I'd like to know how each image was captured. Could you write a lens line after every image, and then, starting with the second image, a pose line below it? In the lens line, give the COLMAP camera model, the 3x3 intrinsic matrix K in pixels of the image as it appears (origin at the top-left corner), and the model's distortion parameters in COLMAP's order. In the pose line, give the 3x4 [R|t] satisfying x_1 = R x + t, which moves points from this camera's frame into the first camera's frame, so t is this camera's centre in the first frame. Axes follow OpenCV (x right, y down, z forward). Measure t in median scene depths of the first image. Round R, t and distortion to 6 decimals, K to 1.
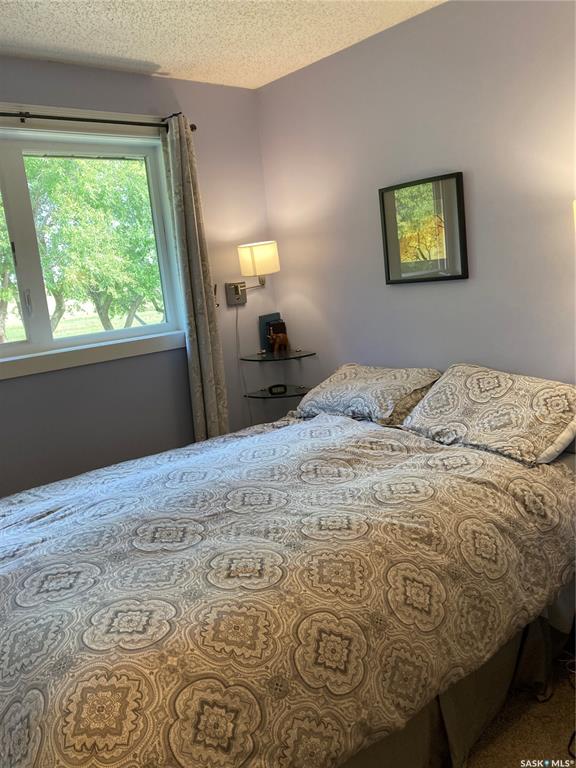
lens RADIAL K [[638.2, 0, 289.5], [0, 638.2, 387.3], [0, 0, 1]] dist [0.037820, -0.024906]
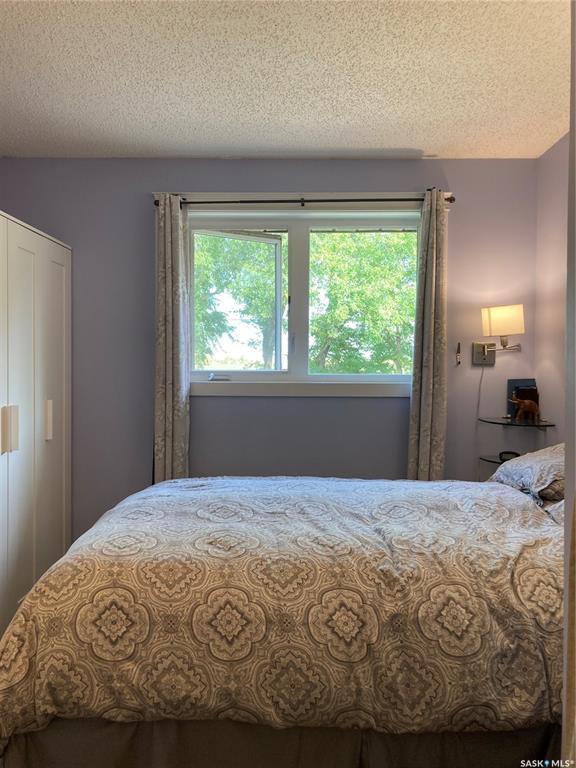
lens RADIAL K [[638.2, 0, 290.7], [0, 638.2, 383.4], [0, 0, 1]] dist [0.037820, -0.024906]
pose [[0.728437, 0.120425, -0.674446, 0.501429], [-0.203727, 0.977974, -0.045414, 0.009111], [0.654122, 0.170485, 0.736926, 0.079175]]
